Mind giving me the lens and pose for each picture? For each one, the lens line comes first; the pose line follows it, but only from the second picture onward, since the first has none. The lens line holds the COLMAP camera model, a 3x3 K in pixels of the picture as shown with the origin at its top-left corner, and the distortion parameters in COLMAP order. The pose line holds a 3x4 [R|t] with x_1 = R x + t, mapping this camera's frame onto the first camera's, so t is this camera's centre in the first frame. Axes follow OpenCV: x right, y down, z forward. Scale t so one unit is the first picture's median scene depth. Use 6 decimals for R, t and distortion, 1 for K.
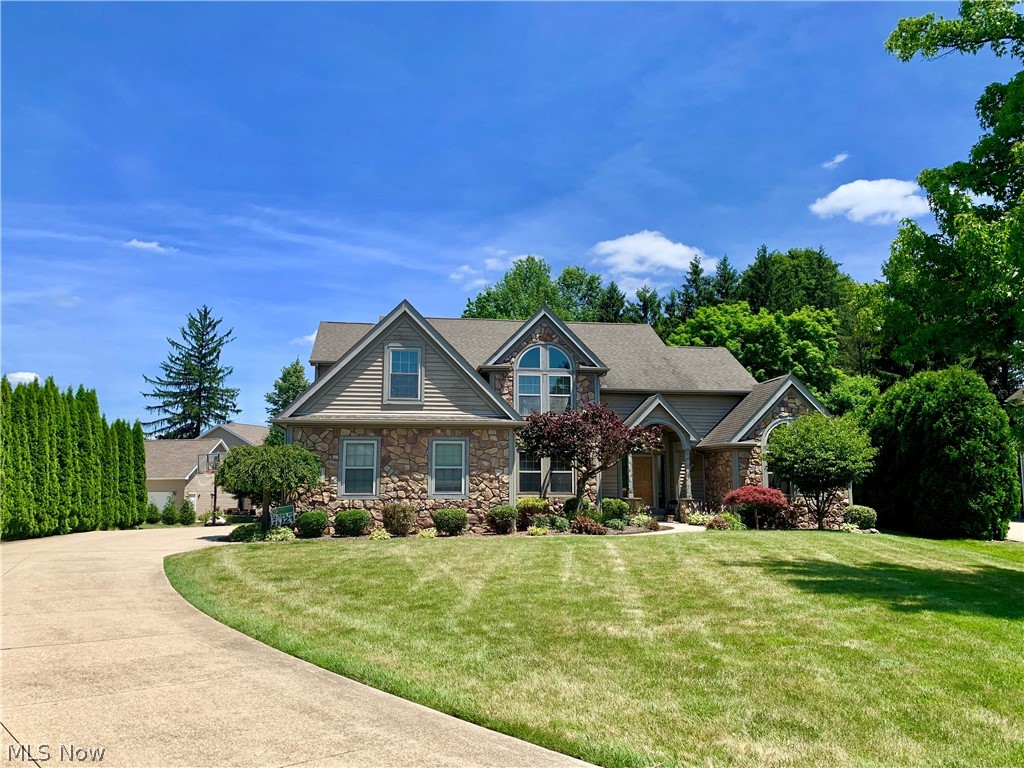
lens RADIAL K [[780.6, 0, 511.8], [0, 780.6, 370.8], [0, 0, 1]] dist [0.093162, -0.001182]
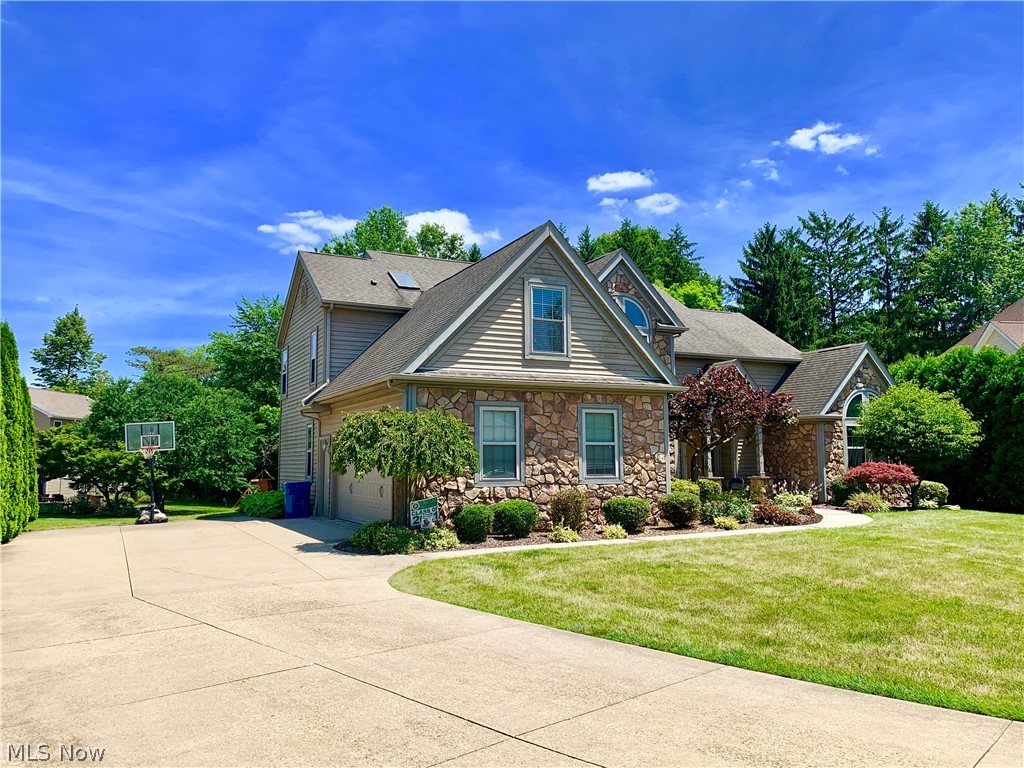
lens RADIAL K [[785.4, 0, 511.8], [0, 785.4, 369.7], [0, 0, 1]] dist [0.002222, -0.002745]
pose [[0.954106, 0.028902, 0.298071, -0.396935], [-0.039570, 0.998772, 0.029817, 0.030871], [-0.296843, -0.040243, 0.954078, 0.287728]]
